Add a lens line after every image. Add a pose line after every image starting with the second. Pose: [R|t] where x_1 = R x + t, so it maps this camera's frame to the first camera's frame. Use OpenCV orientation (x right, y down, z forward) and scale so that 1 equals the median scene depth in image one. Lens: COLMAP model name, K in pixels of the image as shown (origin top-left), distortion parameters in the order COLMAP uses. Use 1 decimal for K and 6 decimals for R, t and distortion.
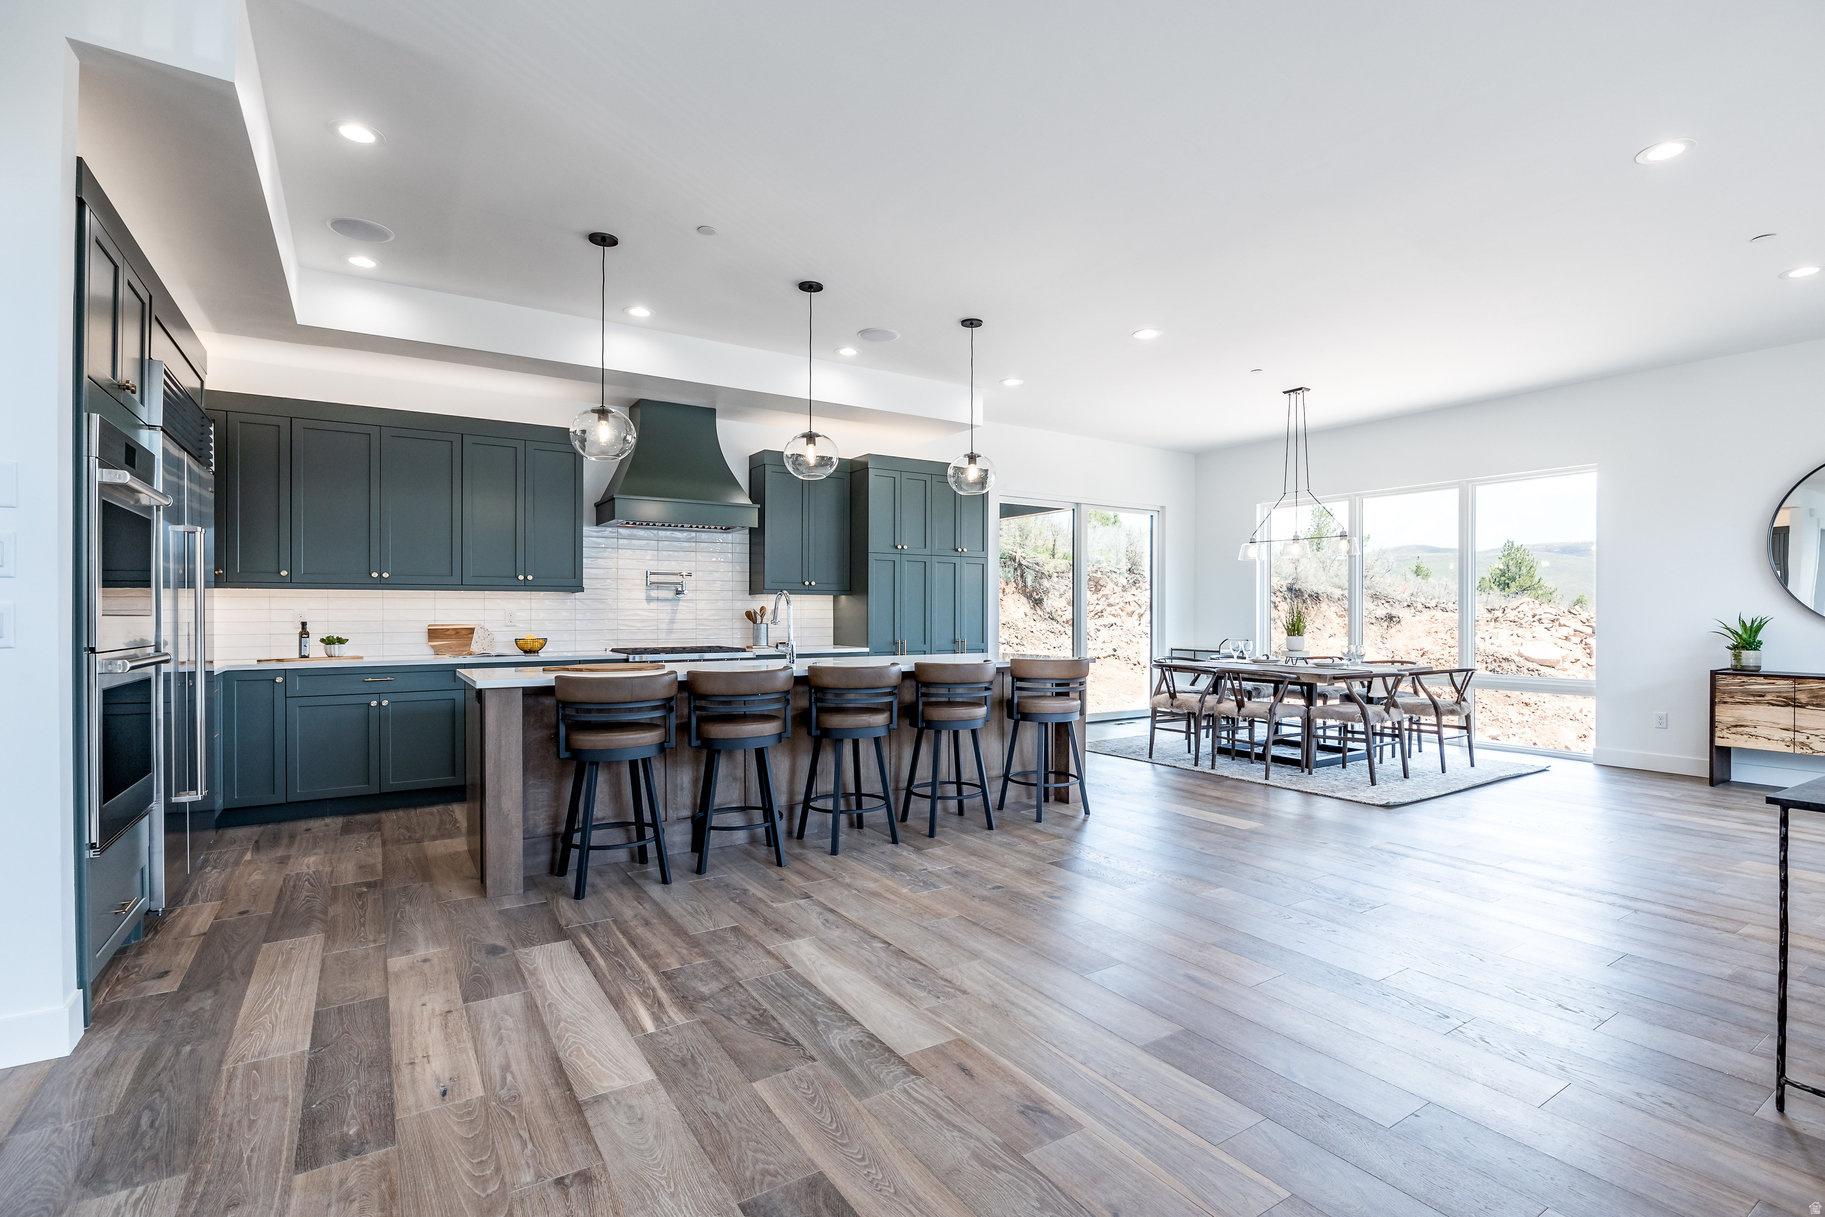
lens RADIAL K [[874.7, 0, 912.5], [0, 874.7, 608.5], [0, 0, 1]] dist [-0.001854, 0.000084]
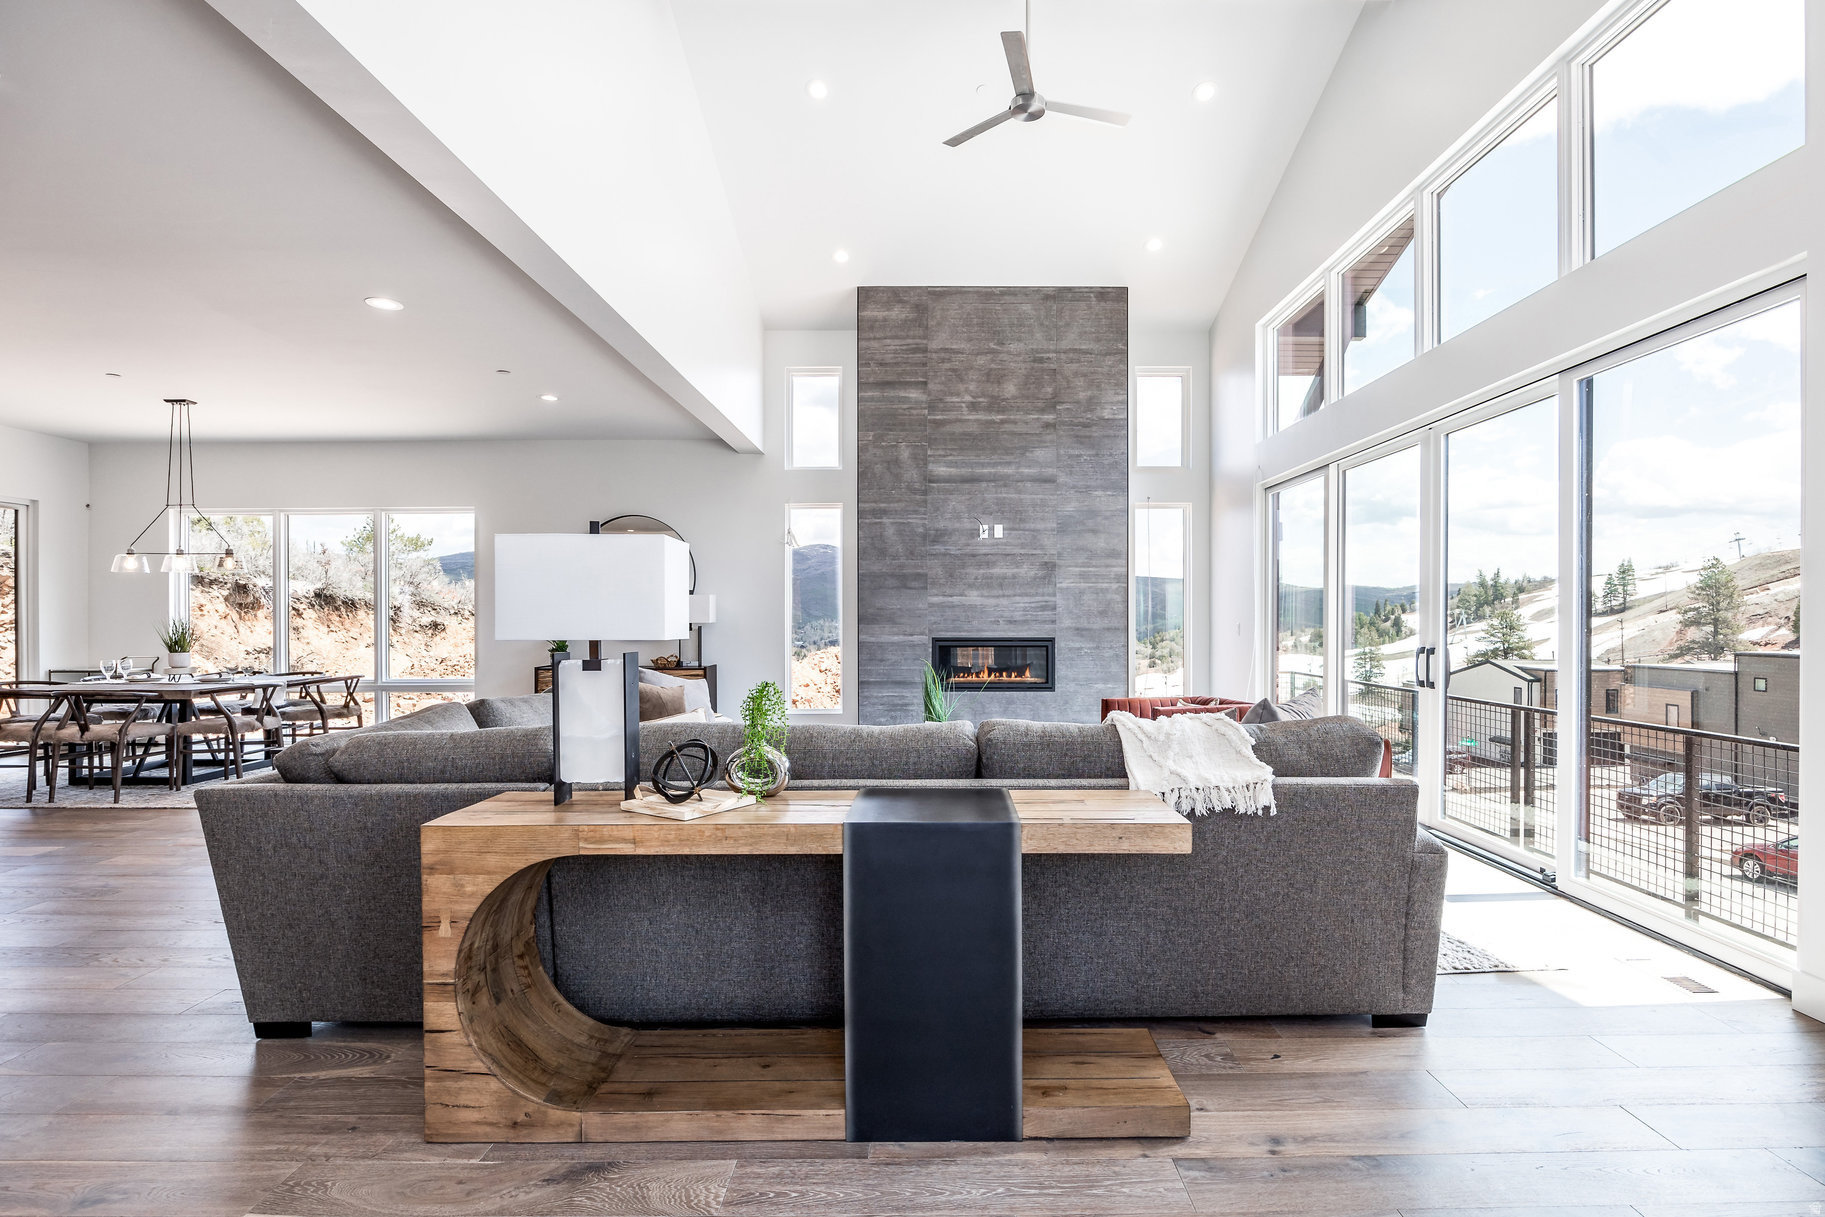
lens RADIAL K [[874.7, 0, 912.5], [0, 874.7, 608.5], [0, 0, 1]] dist [-0.001854, 0.000084]
pose [[0.545286, 0.006309, 0.838227, 0.073044], [0.000611, 0.999968, -0.007923, -0.009905], [-0.838250, 0.004832, 0.545265, -0.241363]]
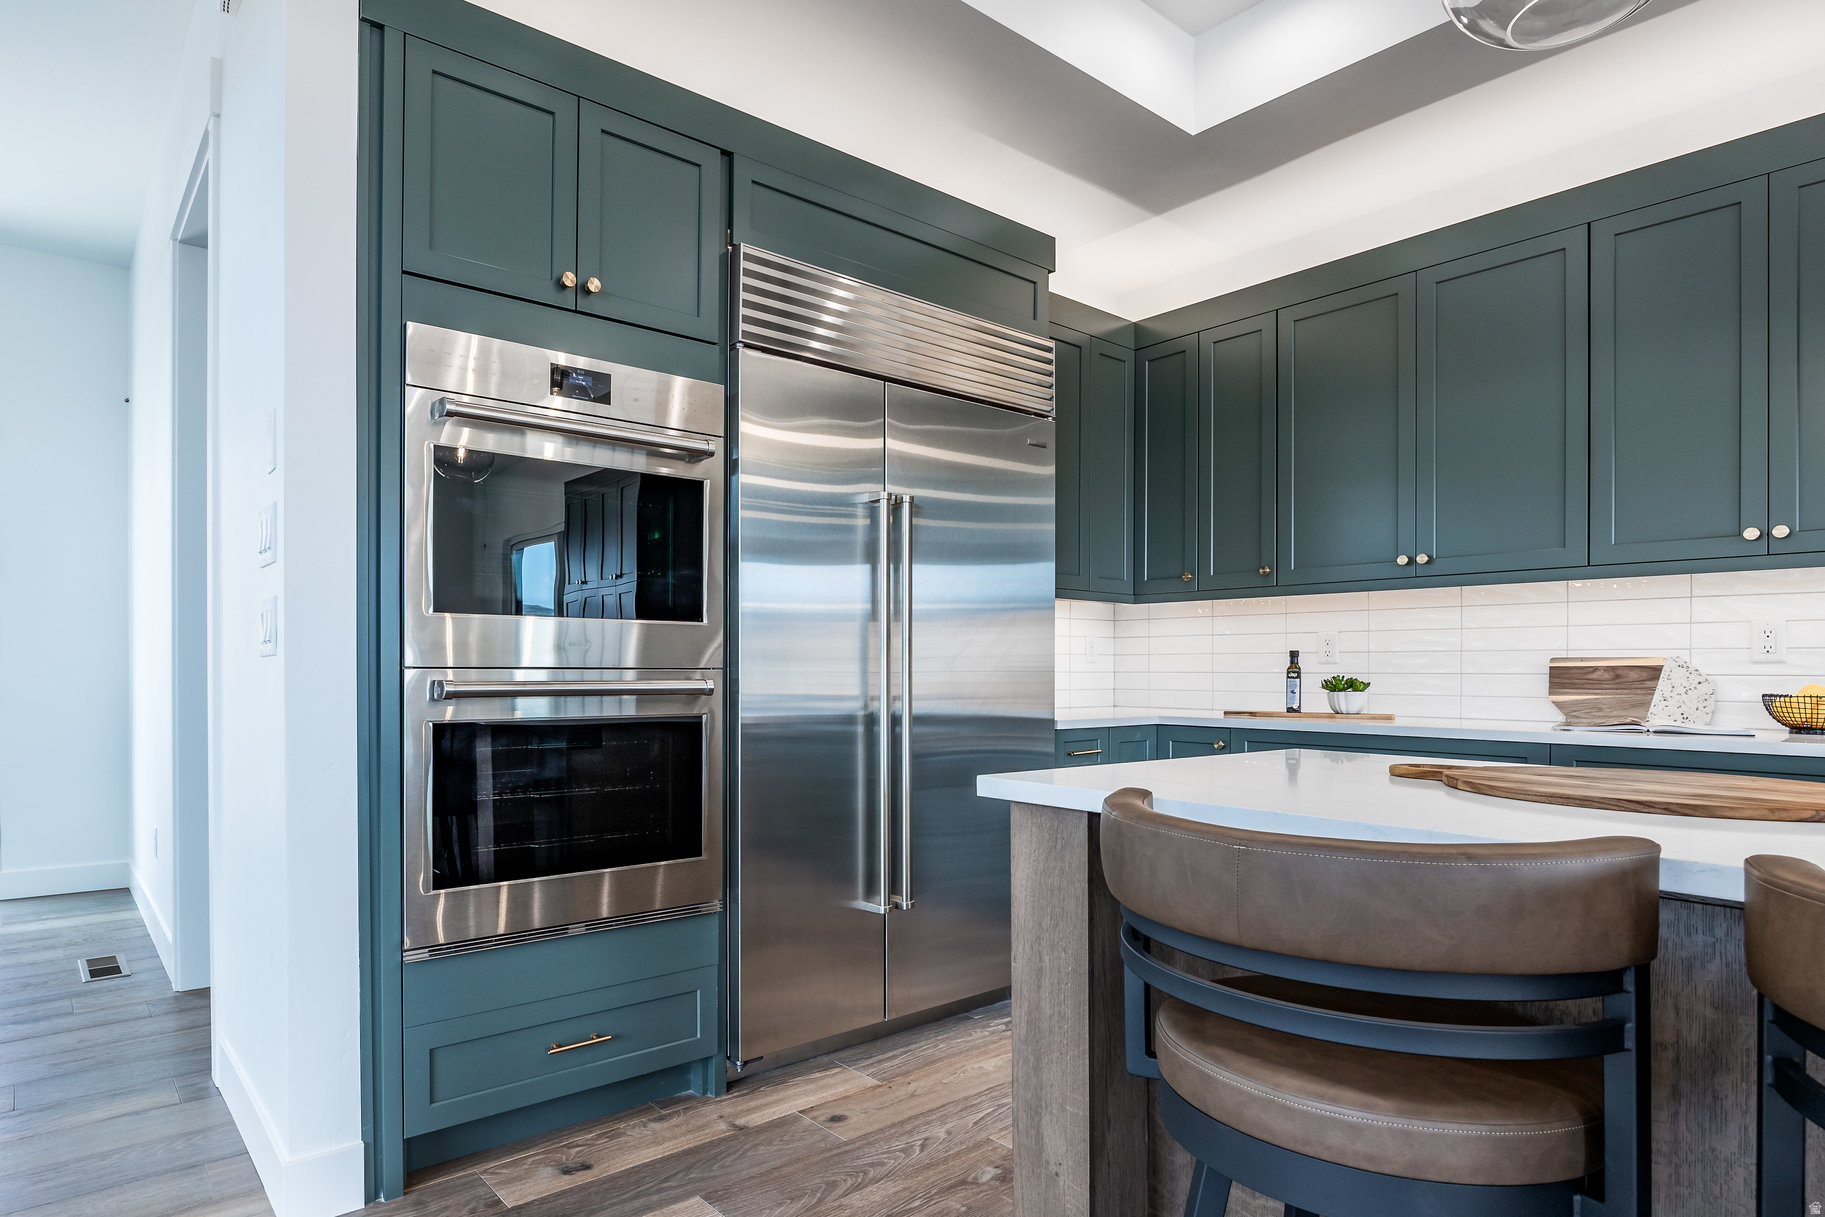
lens RADIAL K [[1005.8, 0, 797.9], [0, 1005.8, 670.2], [0, 0, 1]] dist [-0.006466, -0.001657]
pose [[0.097260, 0.003610, -0.995253, -0.051630], [-0.000606, 0.999993, 0.003568, 0.023268], [0.995259, 0.000257, 0.097261, 0.541320]]
